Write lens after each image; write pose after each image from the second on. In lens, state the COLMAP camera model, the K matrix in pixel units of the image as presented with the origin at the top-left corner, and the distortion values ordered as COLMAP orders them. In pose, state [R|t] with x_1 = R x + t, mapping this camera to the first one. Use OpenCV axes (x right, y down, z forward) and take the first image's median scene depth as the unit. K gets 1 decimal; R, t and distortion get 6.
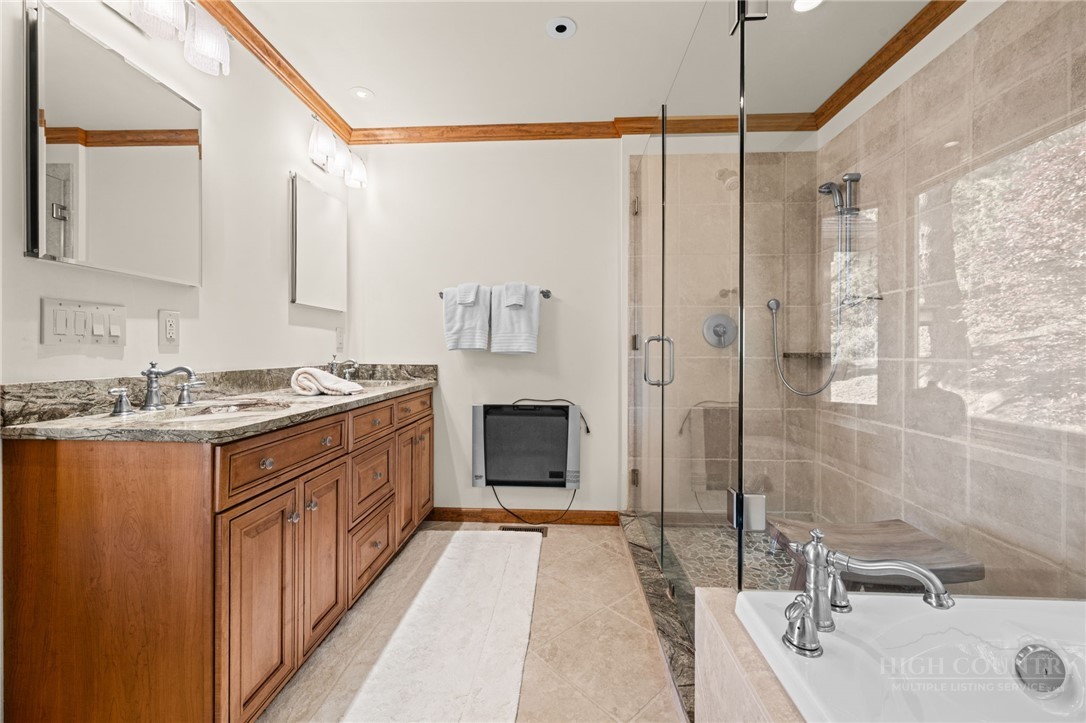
lens RADIAL K [[435.9, 0, 549.3], [0, 435.9, 354.6], [0, 0, 1]] dist [0.000081, -0.000361]
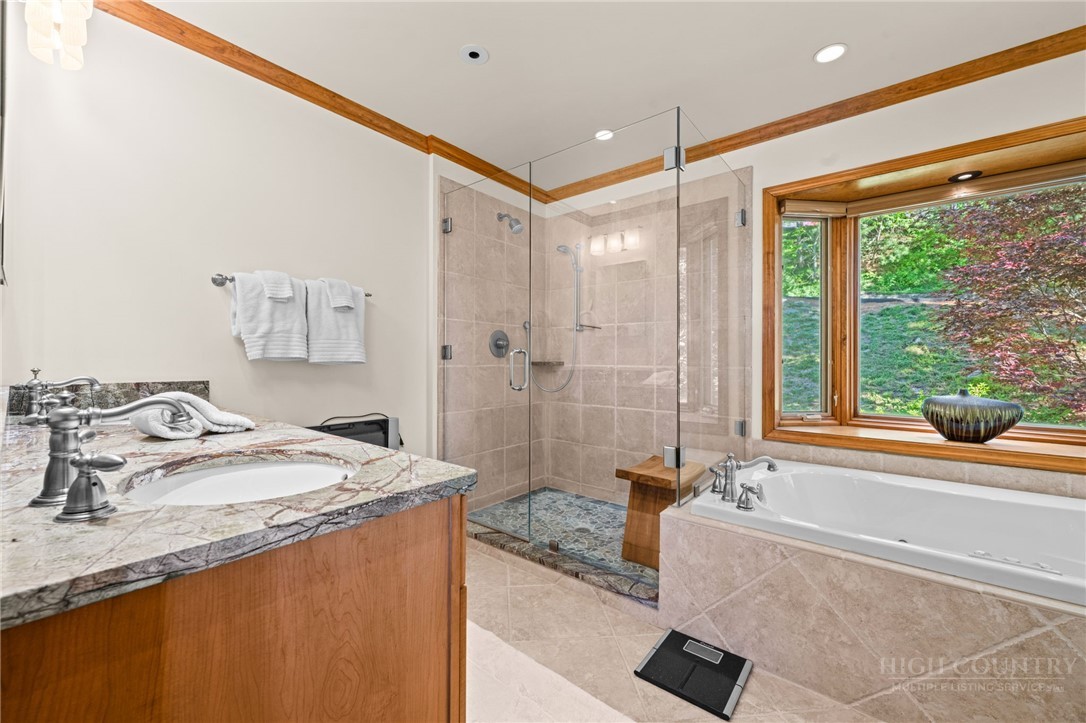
lens RADIAL K [[435.9, 0, 533.8], [0, 435.9, 359.6], [0, 0, 1]] dist [0.000081, -0.000361]
pose [[0.594505, -0.000352, 0.804092, -0.630923], [0.002420, 0.999996, -0.001352, -0.010027], [-0.804088, 0.002750, 0.594504, 0.225443]]
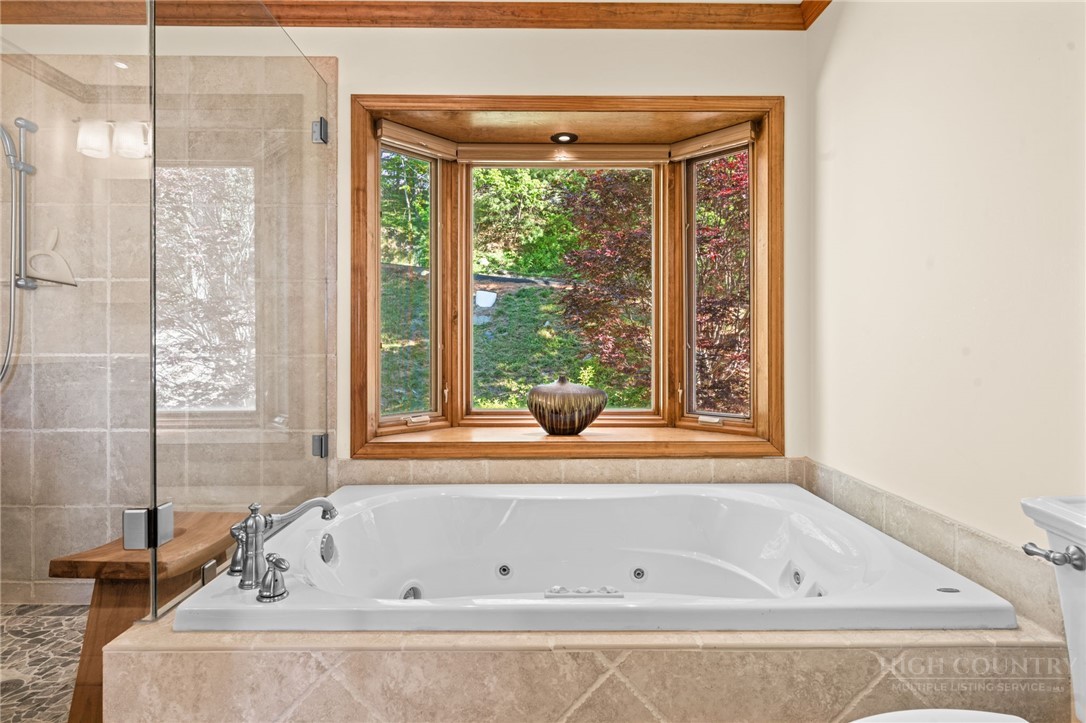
lens RADIAL K [[526.7, 0, 550.0], [0, 526.7, 350.3], [0, 0, 1]] dist [-0.000604, -0.001148]
pose [[-0.059230, -0.012282, 0.998169, -0.310154], [0.005160, 0.999907, 0.012609, -0.007038], [-0.998231, 0.005897, -0.059161, 0.114804]]
